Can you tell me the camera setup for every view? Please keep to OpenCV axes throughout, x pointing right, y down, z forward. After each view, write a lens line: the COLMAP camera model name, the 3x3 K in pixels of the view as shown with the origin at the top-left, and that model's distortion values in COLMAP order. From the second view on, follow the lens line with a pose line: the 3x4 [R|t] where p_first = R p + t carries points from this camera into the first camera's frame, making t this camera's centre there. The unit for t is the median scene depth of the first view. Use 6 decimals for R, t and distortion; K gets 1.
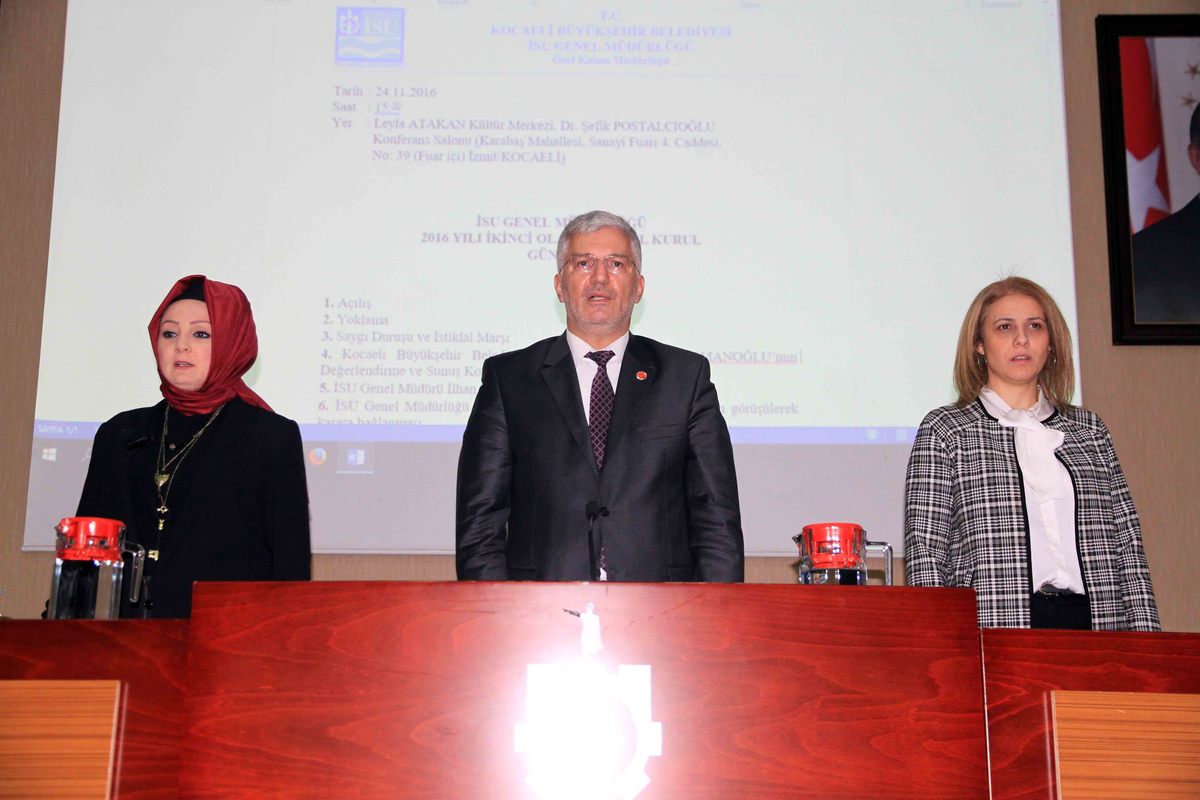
lens RADIAL K [[1675.5, 0, 599.8], [0, 1675.5, 399.6], [0, 0, 1]] dist [0.022142, 0.000000]
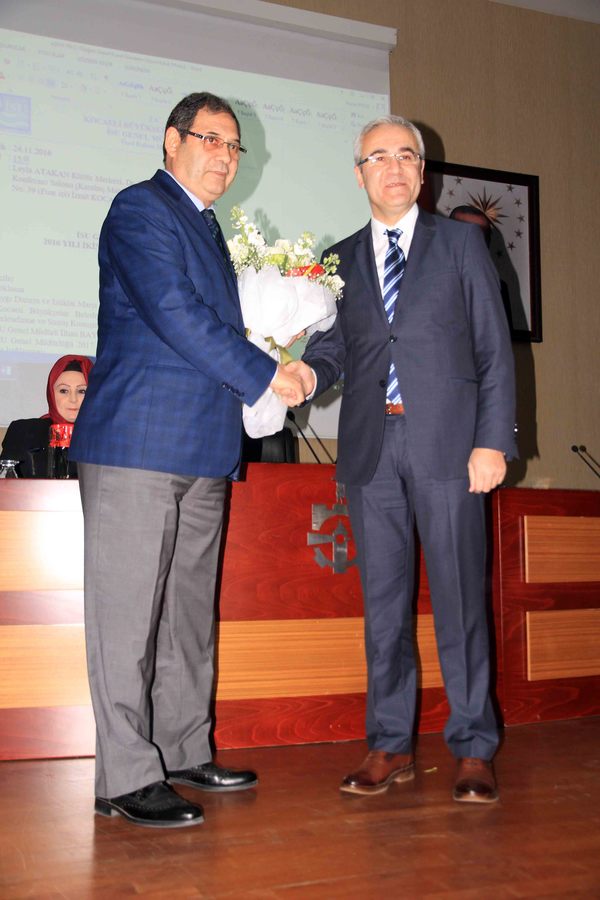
lens RADIAL K [[1018.7, 0, 300.2], [0, 1018.7, 450.5], [0, 0, 1]] dist [-0.007109, 0.000000]
pose [[0.934389, 0.017864, 0.355806, -0.226280], [-0.064027, 0.990901, 0.118392, -0.025853], [-0.350453, -0.133405, 0.927030, -0.070547]]
